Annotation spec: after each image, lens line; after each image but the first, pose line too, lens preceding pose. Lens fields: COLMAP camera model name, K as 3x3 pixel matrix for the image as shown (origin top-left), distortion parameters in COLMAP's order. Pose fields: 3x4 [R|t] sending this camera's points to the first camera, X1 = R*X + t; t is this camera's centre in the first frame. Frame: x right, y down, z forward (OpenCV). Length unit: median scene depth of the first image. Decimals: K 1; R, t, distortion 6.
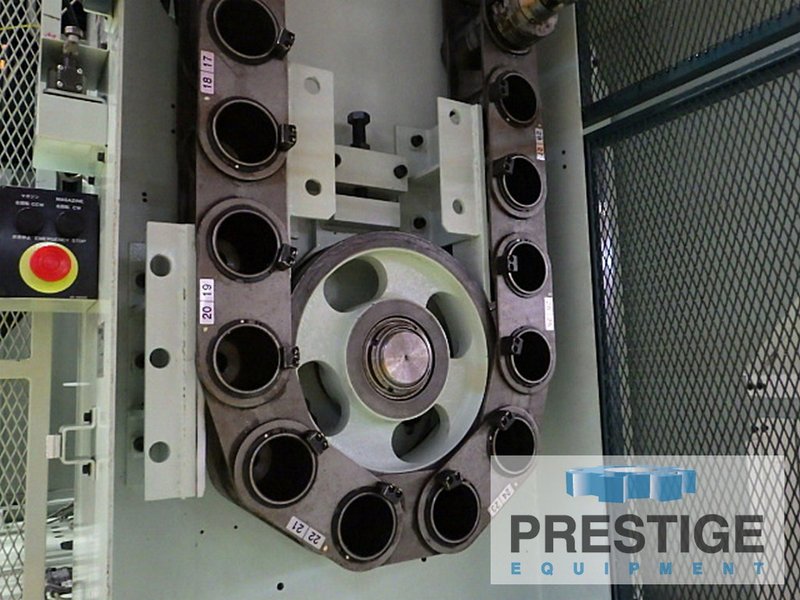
lens RADIAL K [[656.1, 0, 399.9], [0, 656.1, 299.9], [0, 0, 1]] dist [0.006895, -0.042703]
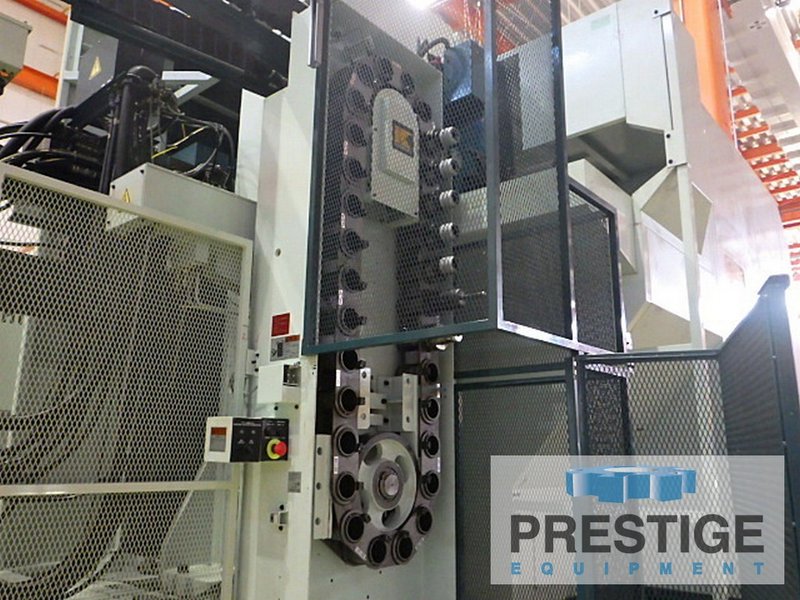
lens RADIAL K [[656.1, 0, 400.3], [0, 656.1, 300.2], [0, 0, 1]] dist [0.006895, -0.042703]
pose [[0.951131, 0.105274, 0.290287, -0.695676], [-0.068840, 0.988721, -0.133008, -0.256258], [-0.301016, 0.106525, 0.947651, -1.352096]]
